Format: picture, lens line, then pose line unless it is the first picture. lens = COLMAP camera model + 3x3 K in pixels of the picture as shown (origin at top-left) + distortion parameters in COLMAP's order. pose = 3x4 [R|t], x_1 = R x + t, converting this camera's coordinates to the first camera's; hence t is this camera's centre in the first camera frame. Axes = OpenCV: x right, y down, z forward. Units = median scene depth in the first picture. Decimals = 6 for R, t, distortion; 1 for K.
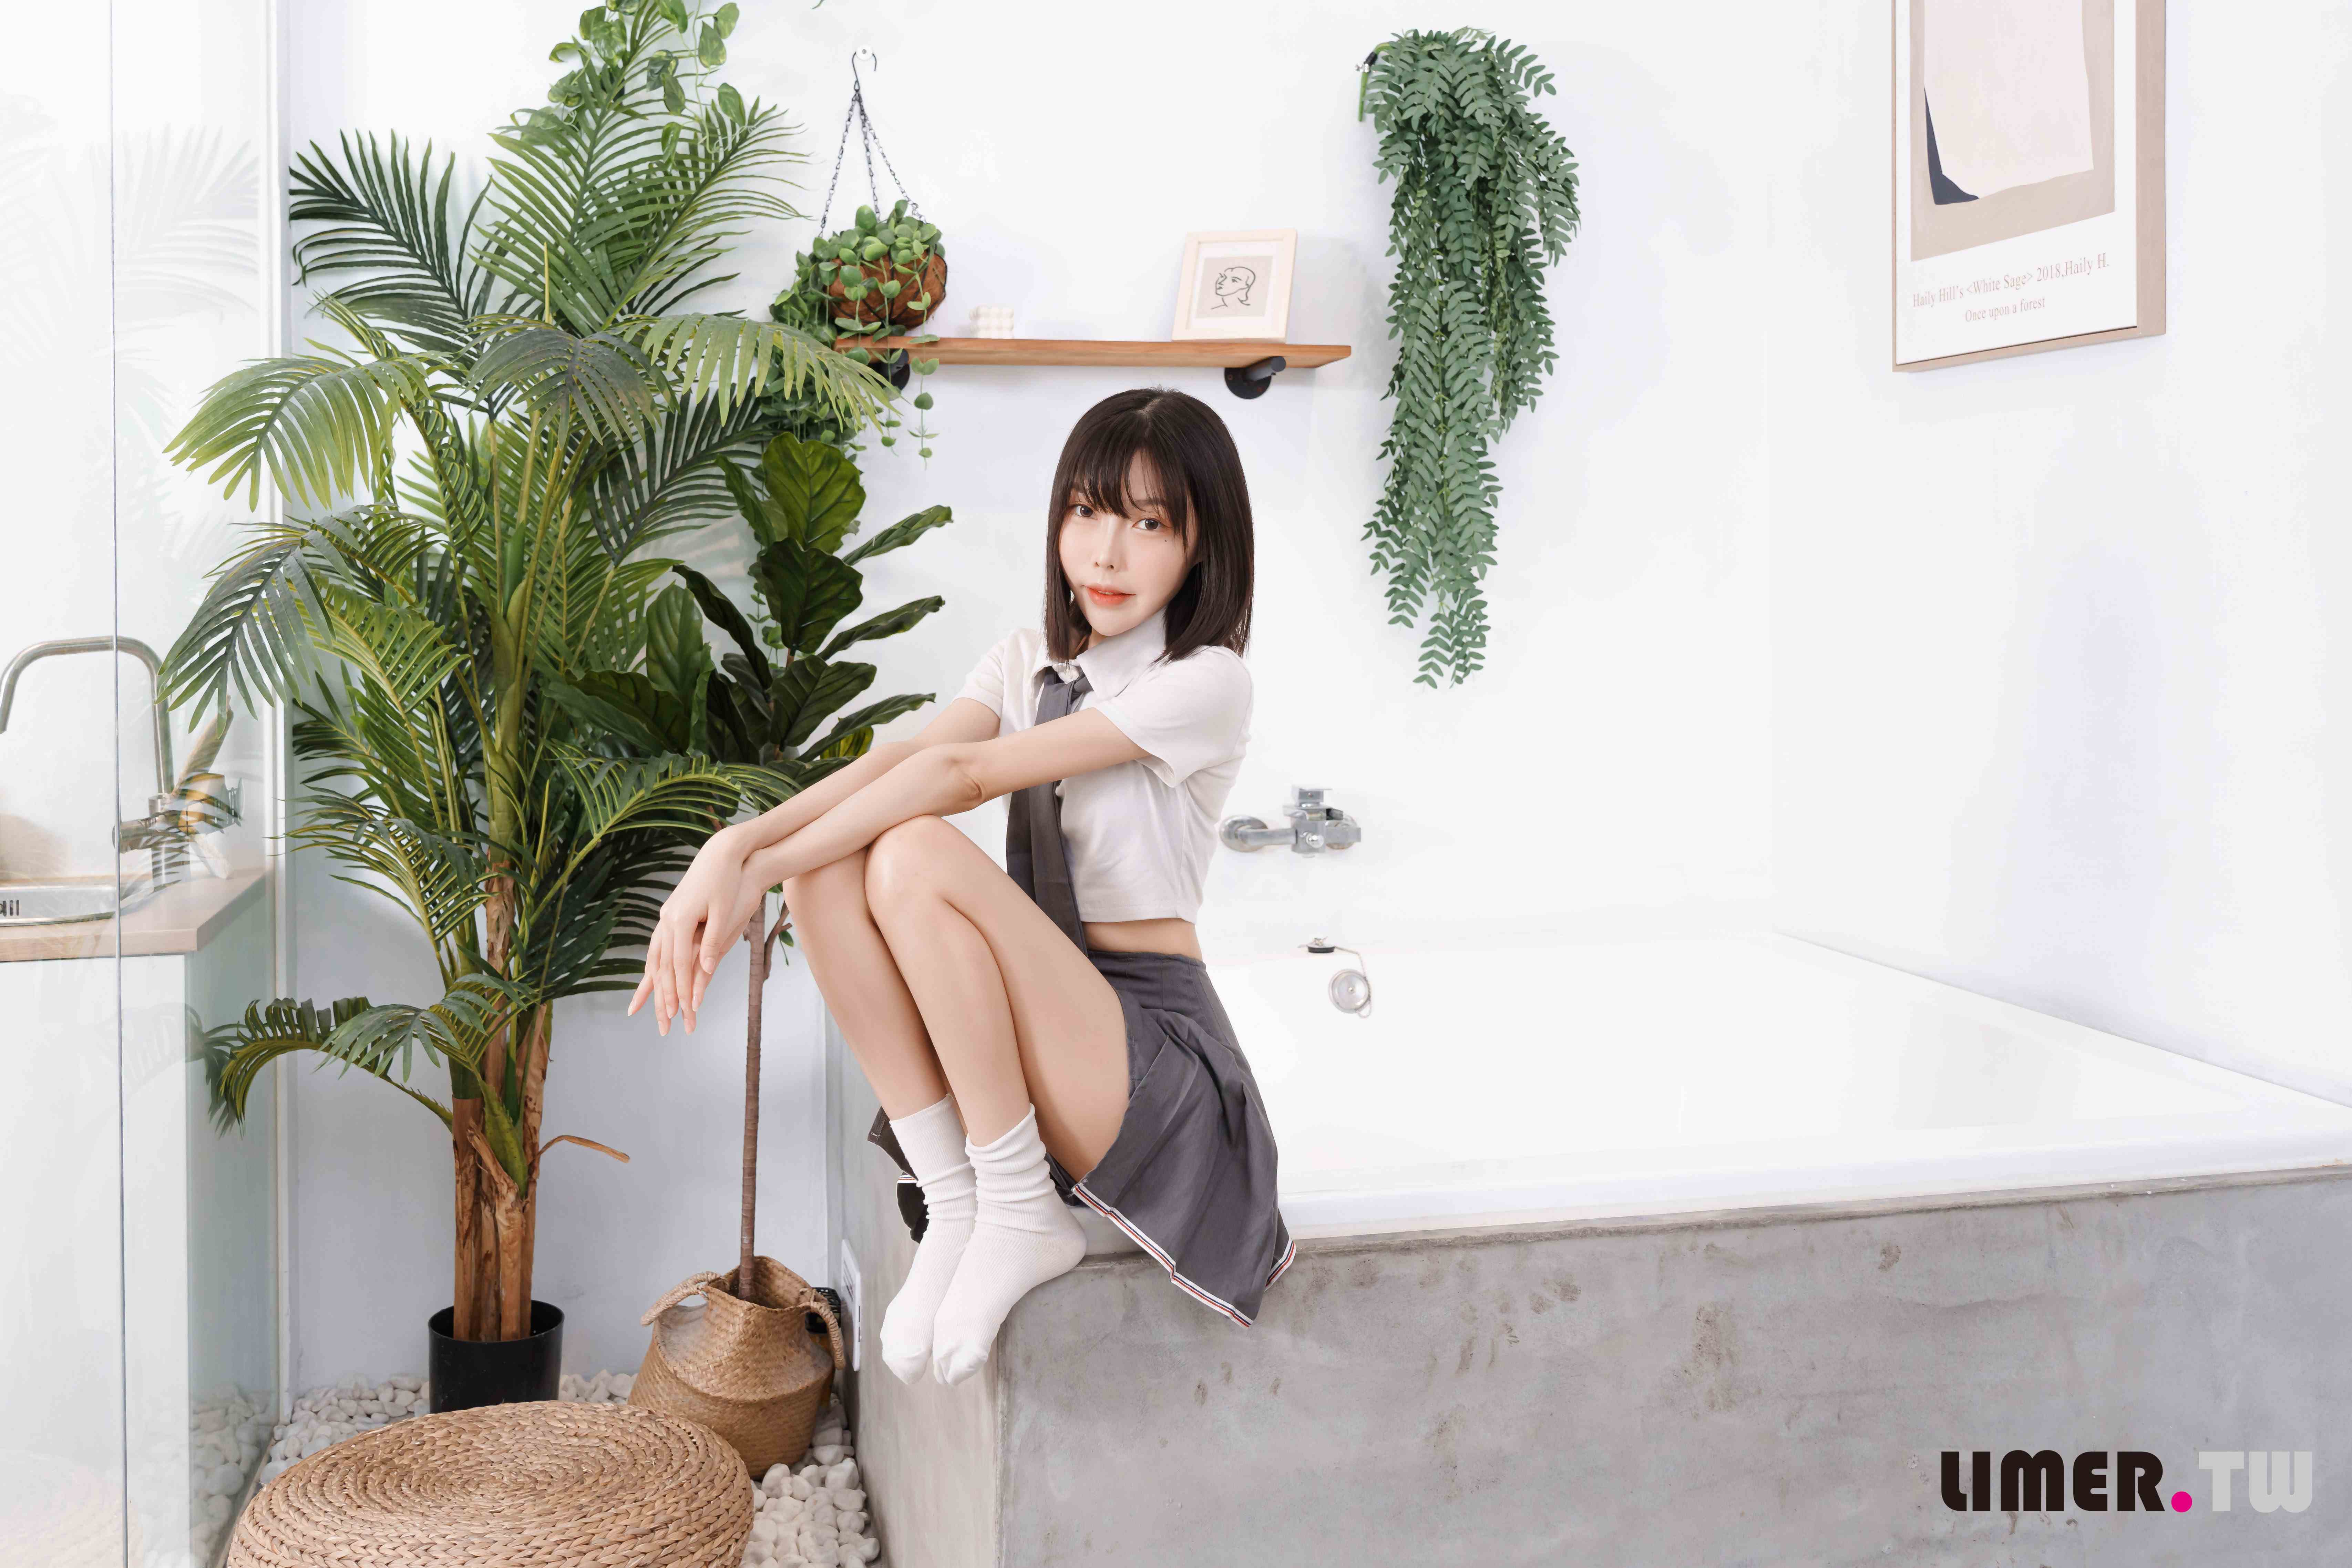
lens RADIAL K [[2393.8, 0, 1166.5], [0, 2393.8, 627.8], [0, 0, 1]] dist [0.016334, 0.024742]
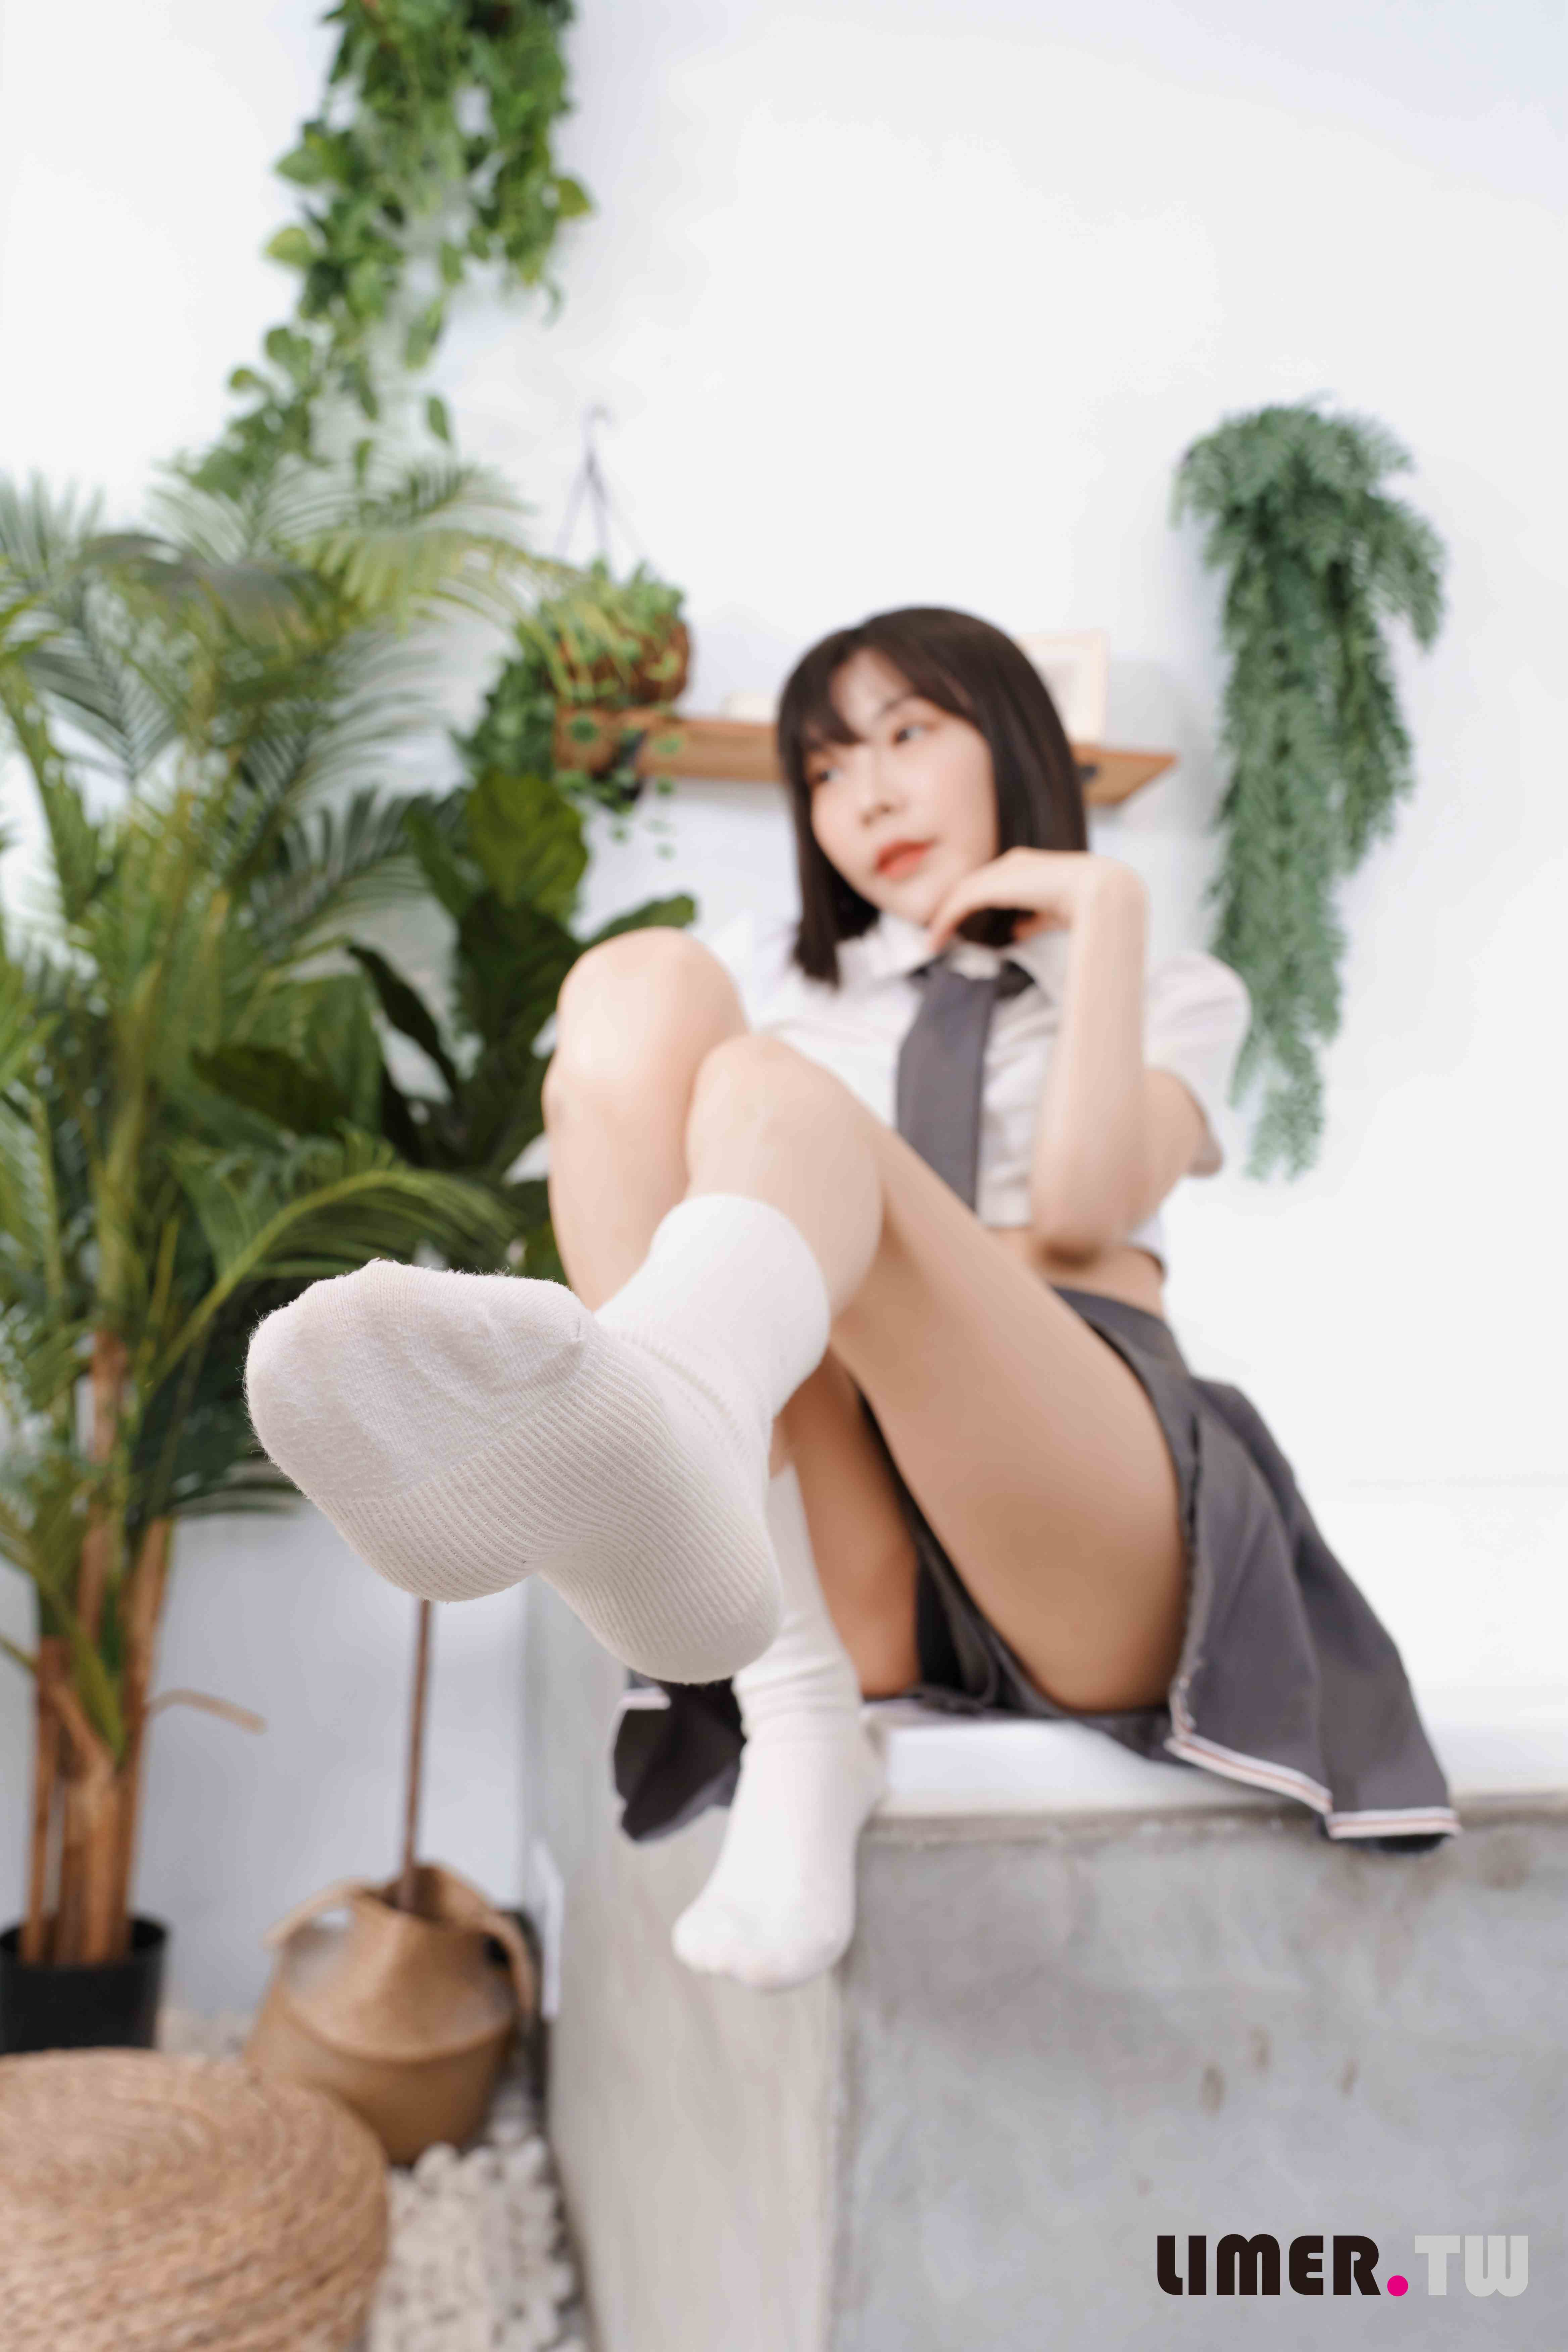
lens RADIAL K [[1965.2, 0, 790.7], [0, 1965.2, 1213.5], [0, 0, 1]] dist [0.015962, 0.002051]
pose [[0.999760, 0.016835, -0.014042, -0.045899], [-0.017960, 0.996284, -0.084234, 0.102700], [0.012571, 0.084466, 0.996347, 0.341012]]
